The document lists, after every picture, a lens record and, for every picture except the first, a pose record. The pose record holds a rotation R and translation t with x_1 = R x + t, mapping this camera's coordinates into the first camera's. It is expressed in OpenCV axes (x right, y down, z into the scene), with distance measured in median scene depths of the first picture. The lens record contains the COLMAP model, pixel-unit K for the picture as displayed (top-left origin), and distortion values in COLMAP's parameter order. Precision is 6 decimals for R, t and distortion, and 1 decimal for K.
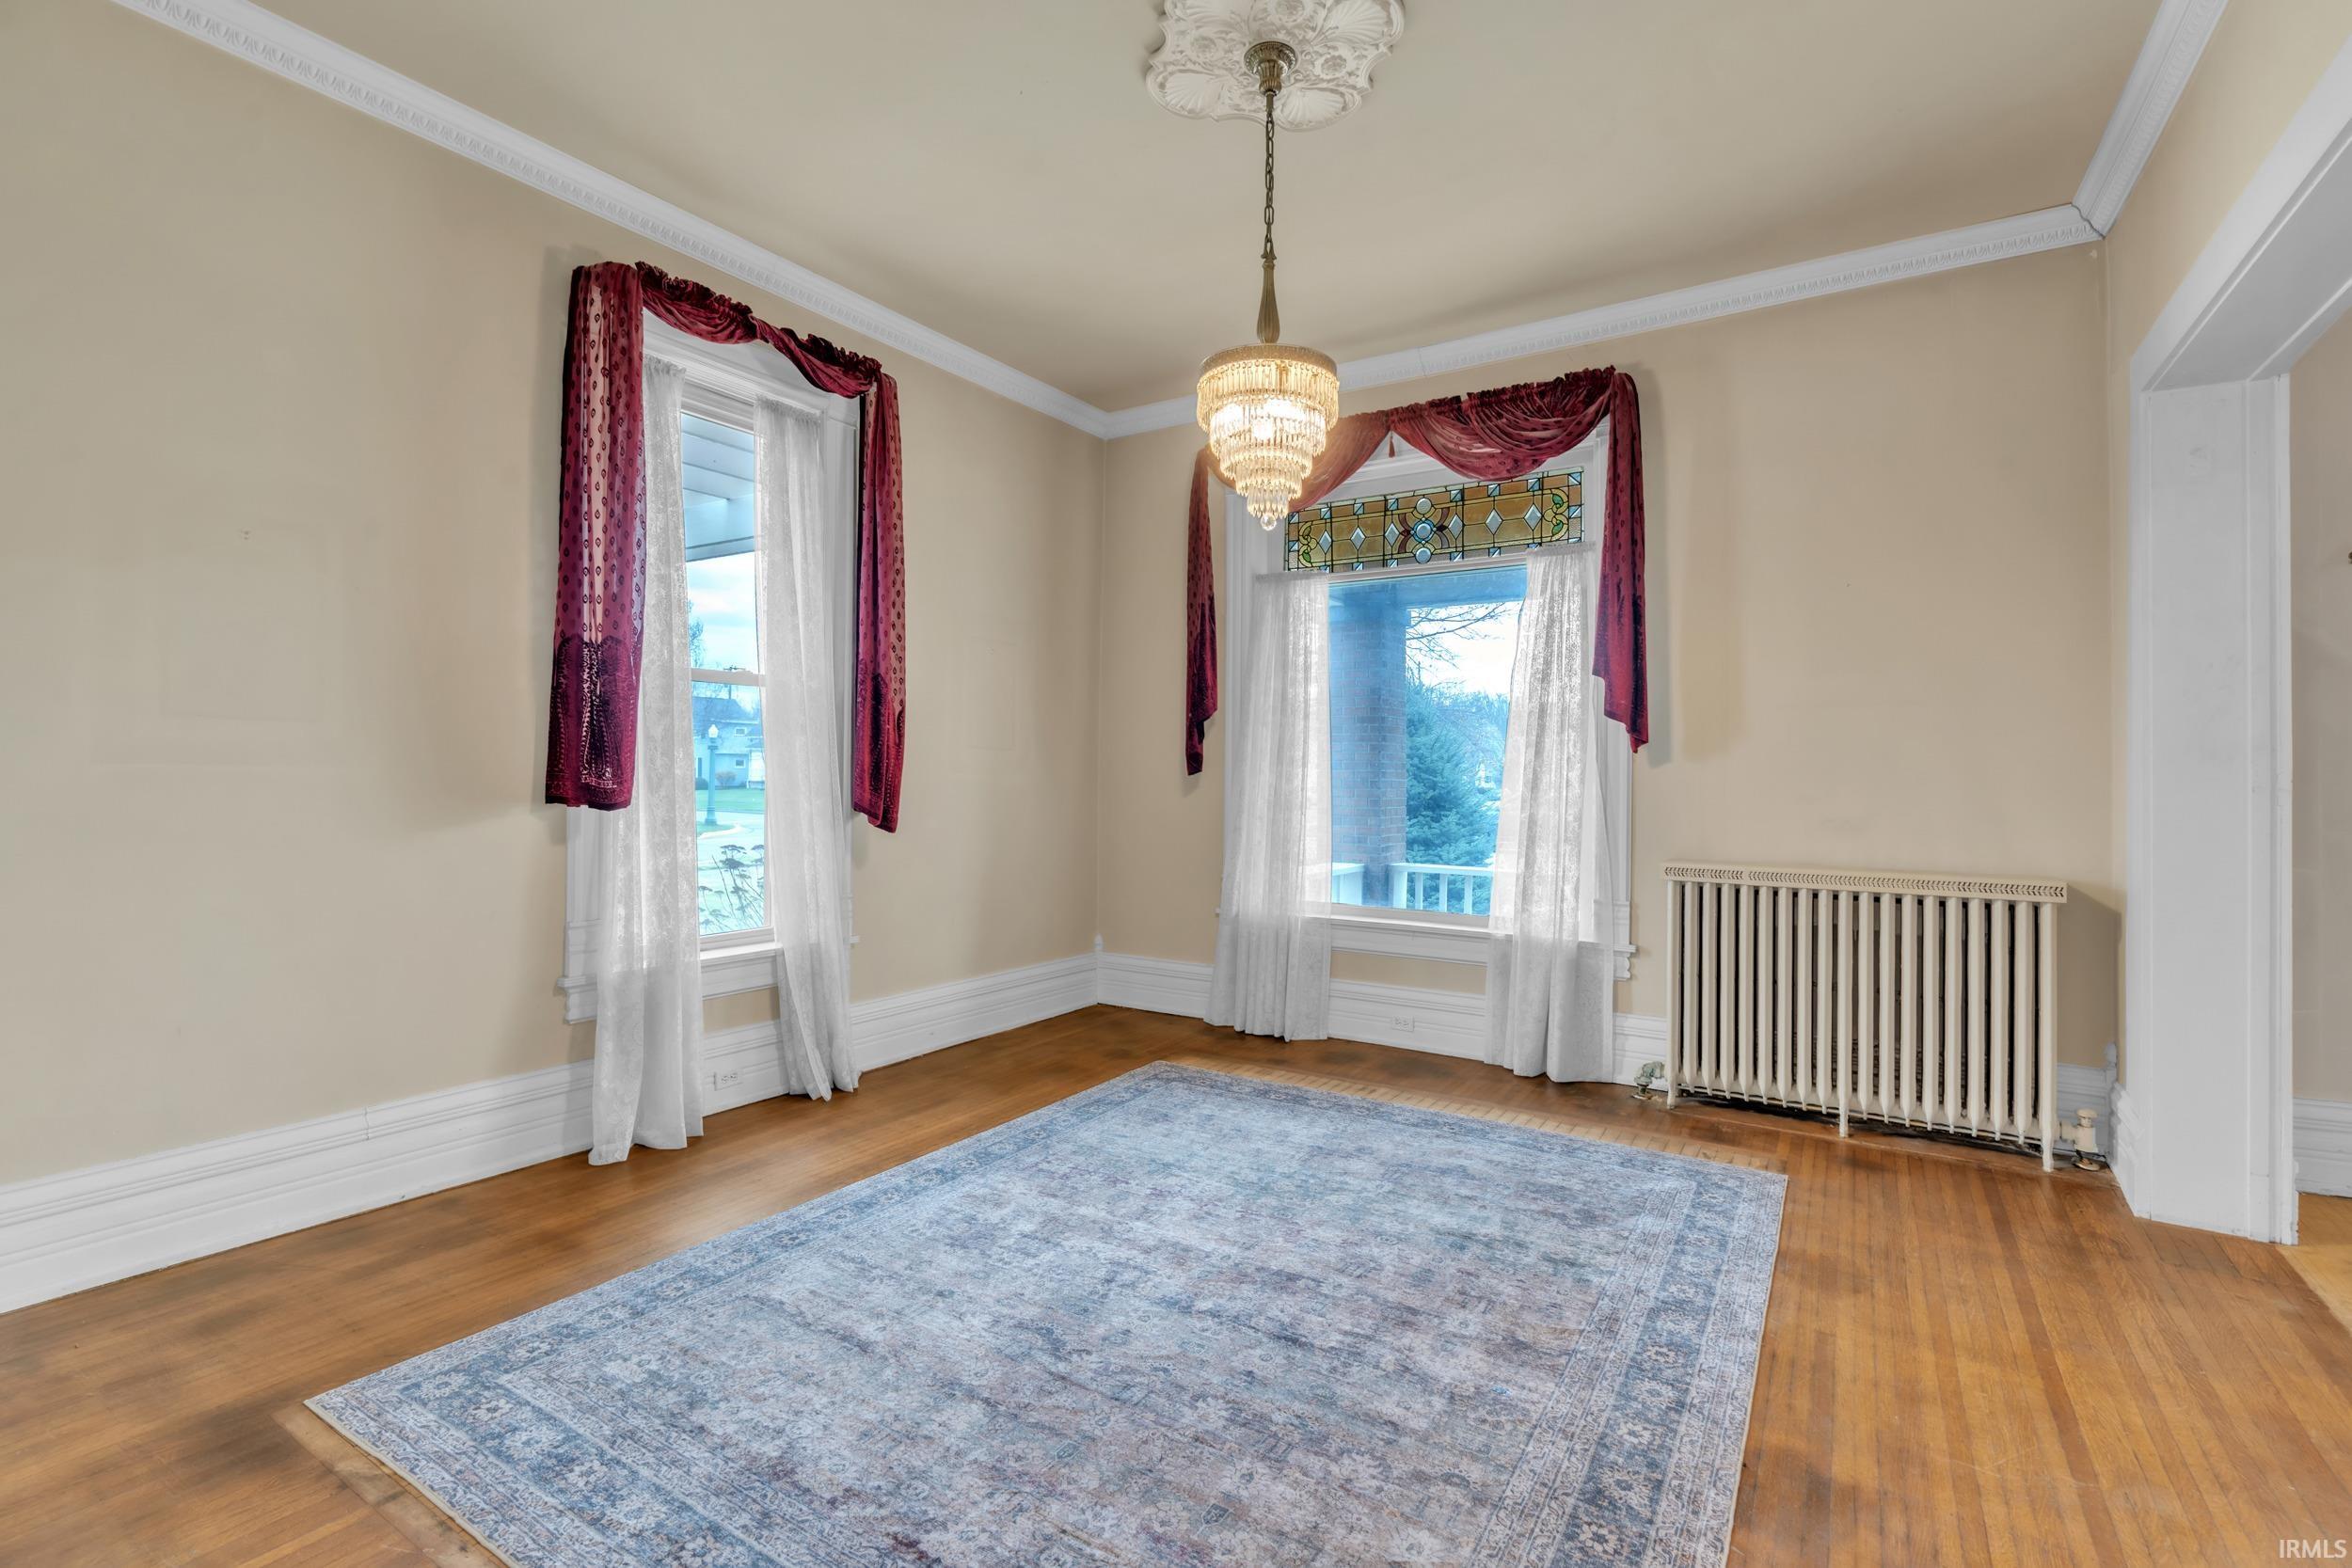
lens RADIAL K [[1039.6, 0, 1205.4], [0, 1039.6, 765.8], [0, 0, 1]] dist [-0.009485, -0.000030]
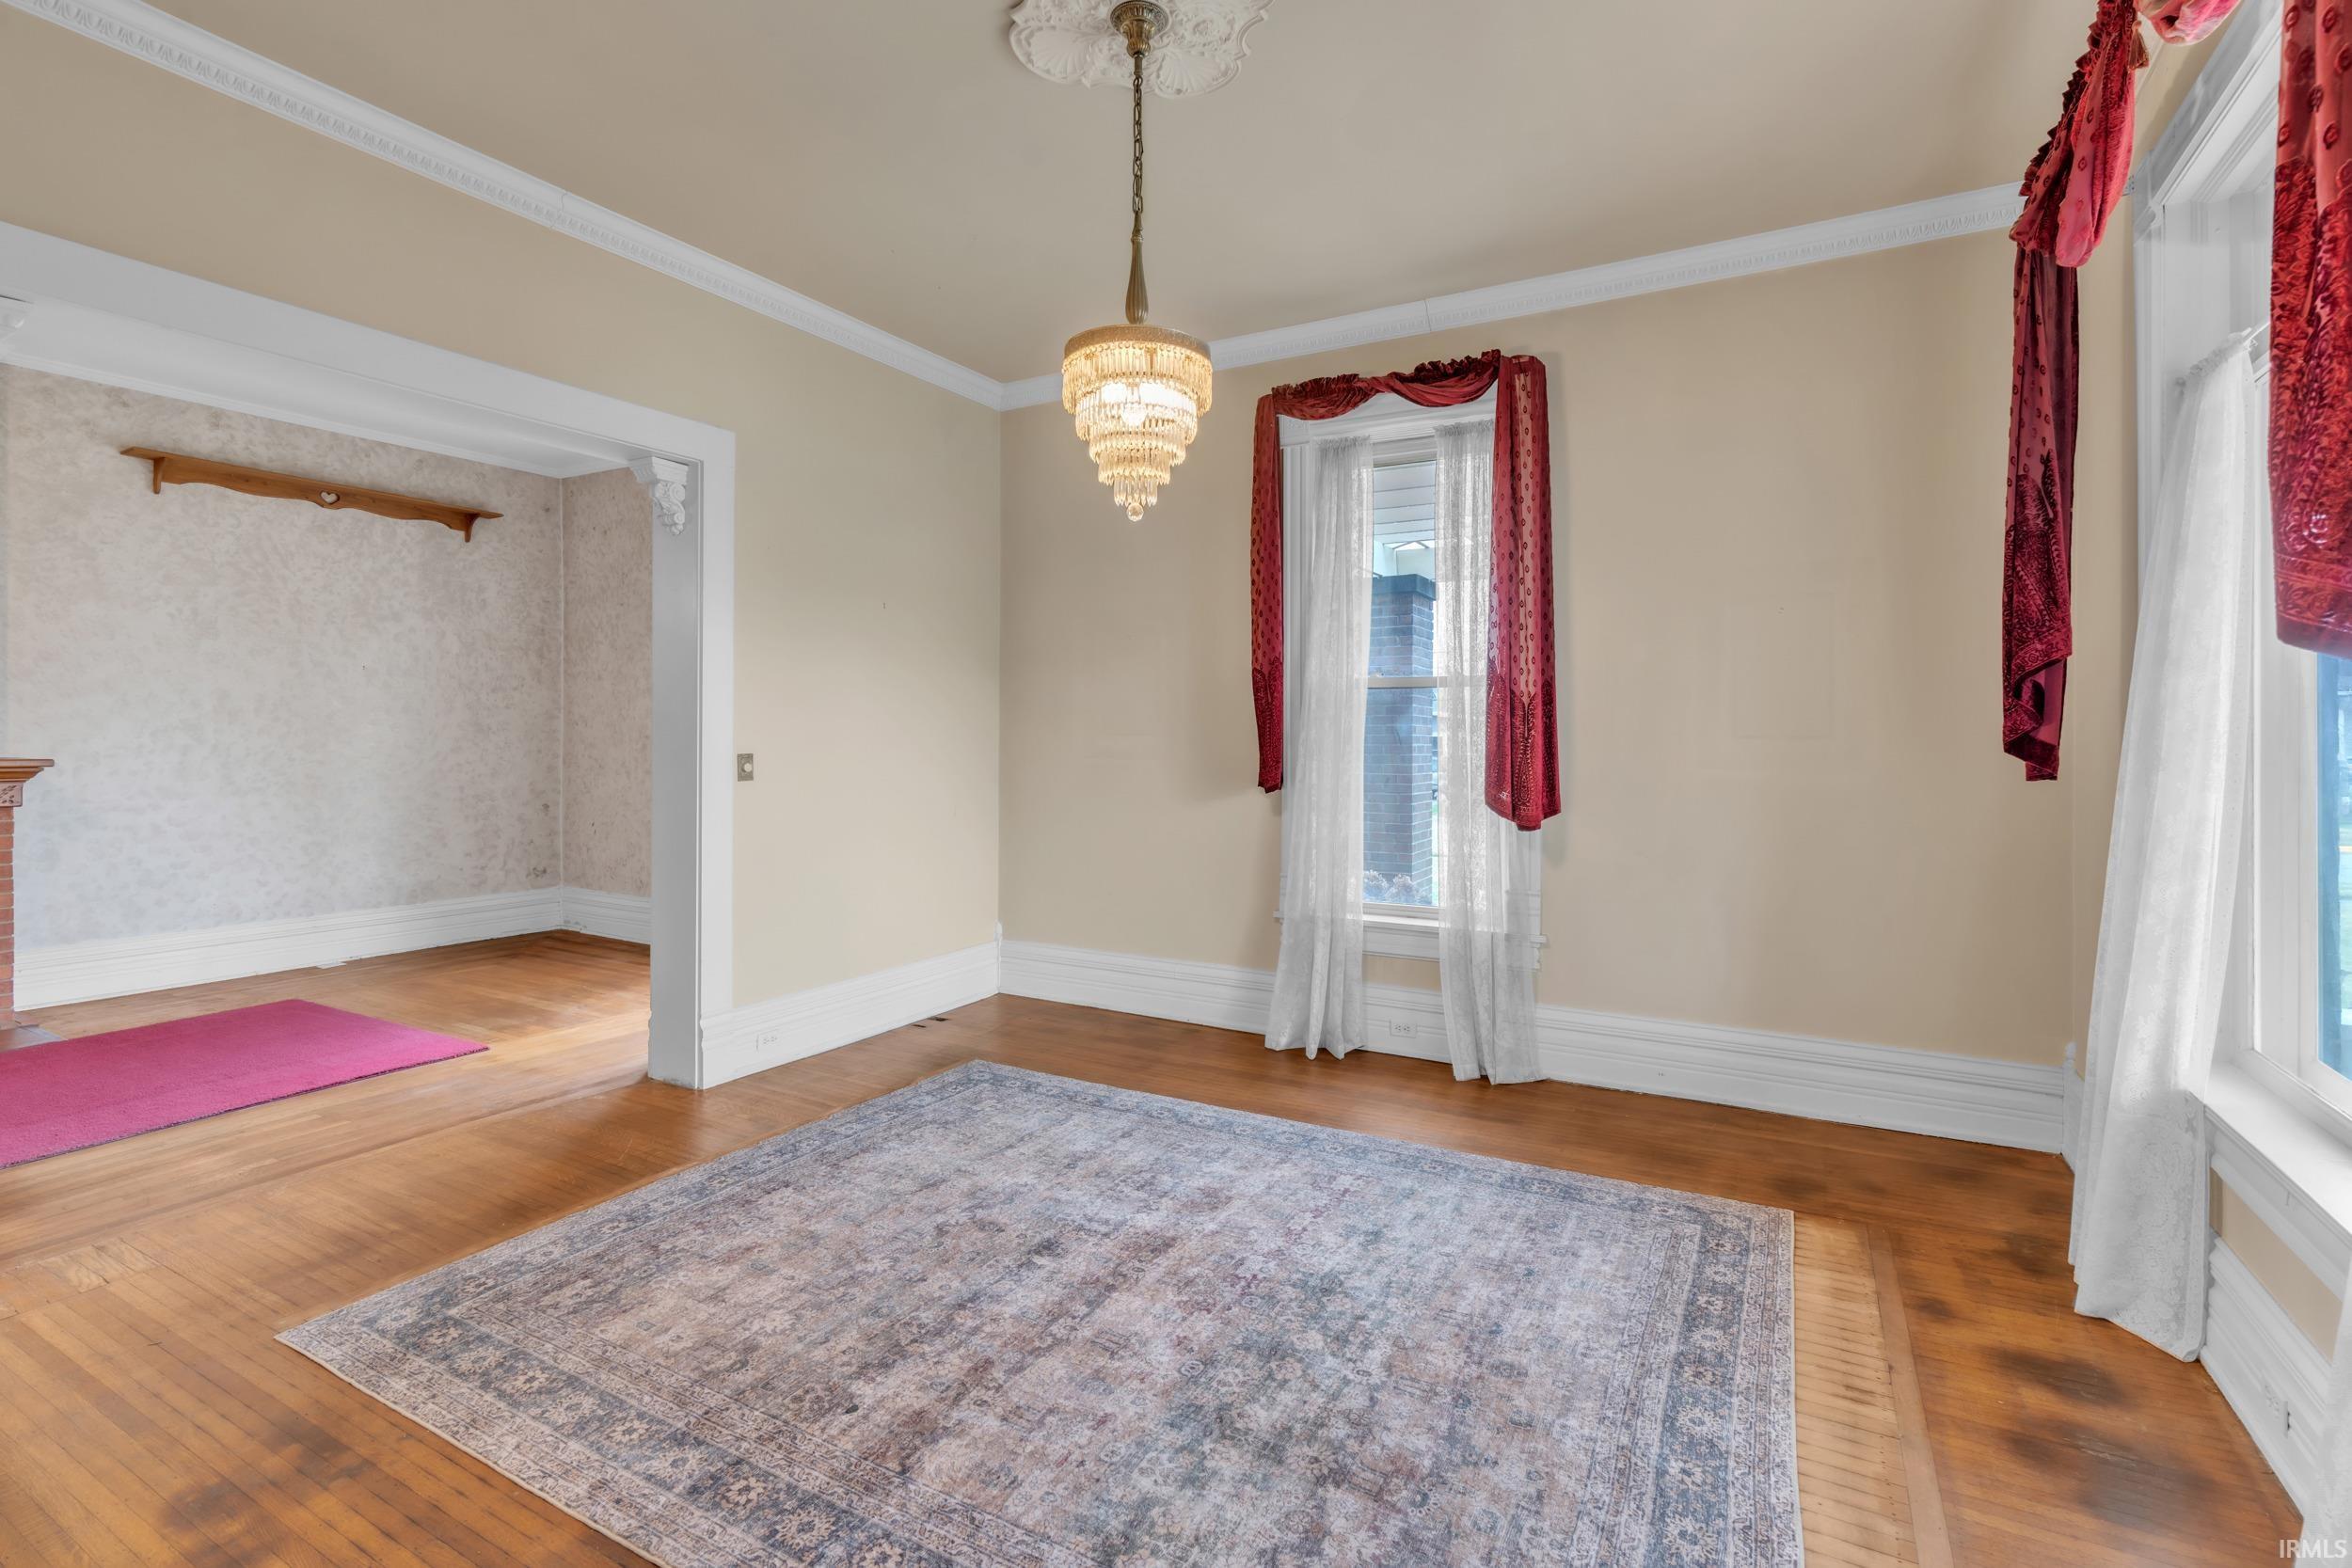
lens RADIAL K [[1081.7, 0, 1202.4], [0, 1081.7, 743.8], [0, 0, 1]] dist [-0.003779, 0.000734]
pose [[0.062061, -0.005497, -0.998057, 0.875828], [0.006209, 0.999968, -0.005122, -0.015625], [0.998053, -0.005879, 0.062093, 0.834824]]
